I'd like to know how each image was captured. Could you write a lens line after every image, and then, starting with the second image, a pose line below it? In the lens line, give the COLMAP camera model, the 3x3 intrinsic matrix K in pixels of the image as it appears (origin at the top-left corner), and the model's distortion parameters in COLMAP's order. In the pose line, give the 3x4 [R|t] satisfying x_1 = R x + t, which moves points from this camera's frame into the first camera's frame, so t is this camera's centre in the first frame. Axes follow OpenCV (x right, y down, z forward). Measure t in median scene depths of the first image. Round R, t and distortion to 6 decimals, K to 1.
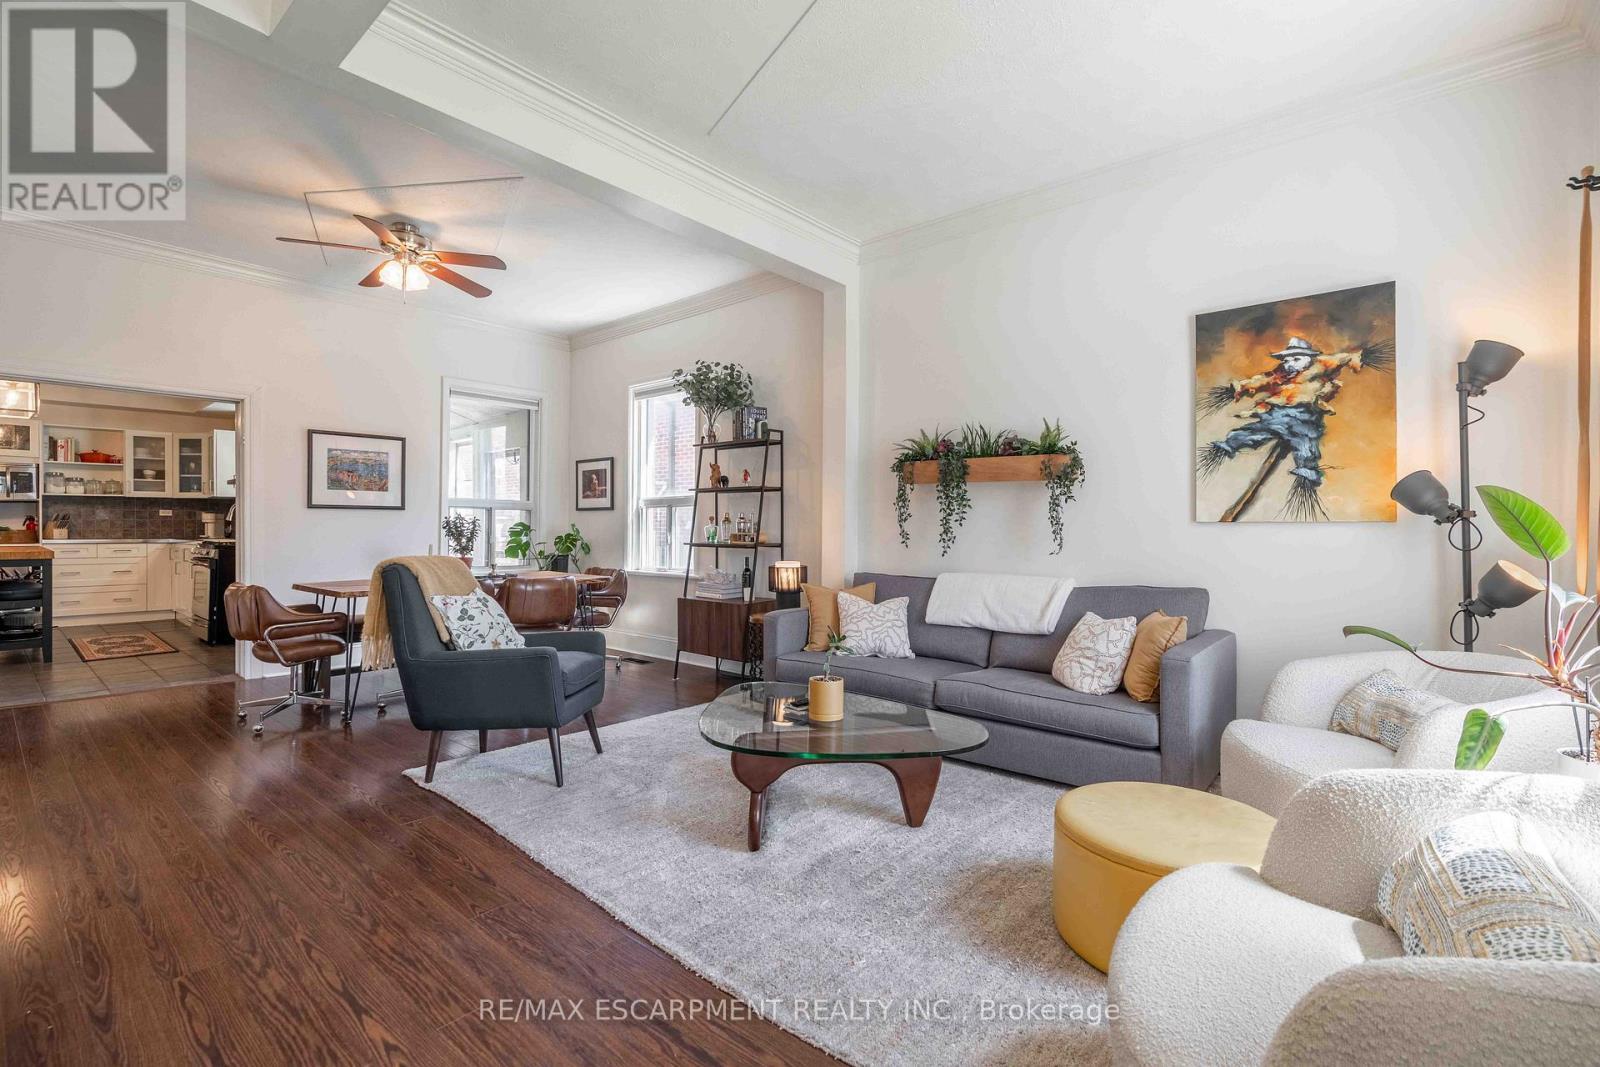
lens RADIAL K [[731.3, 0, 787.8], [0, 731.3, 525.7], [0, 0, 1]] dist [-0.000841, 0.001030]
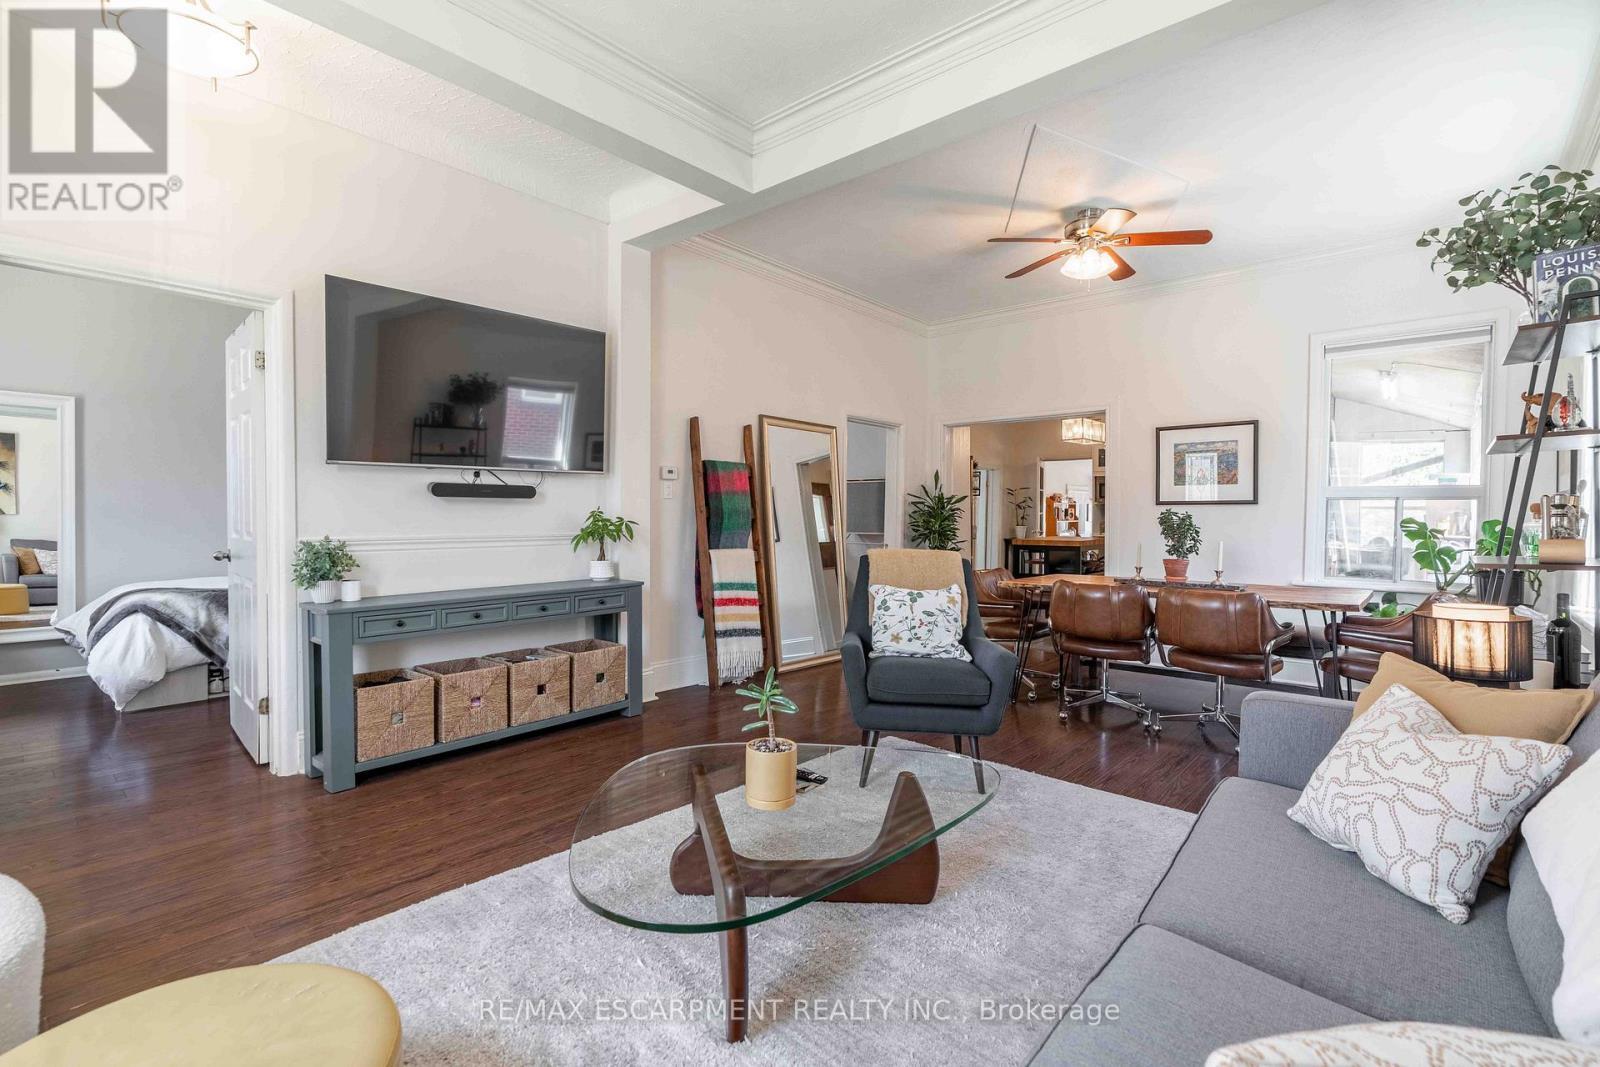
lens RADIAL K [[731.3, 0, 799.4], [0, 731.3, 526.9], [0, 0, 1]] dist [-0.000841, 0.001030]
pose [[0.002936, 0.009200, -0.999953, 0.449858], [-0.002392, 0.999955, 0.009193, -0.001917], [0.999993, 0.002365, 0.002958, 0.620588]]
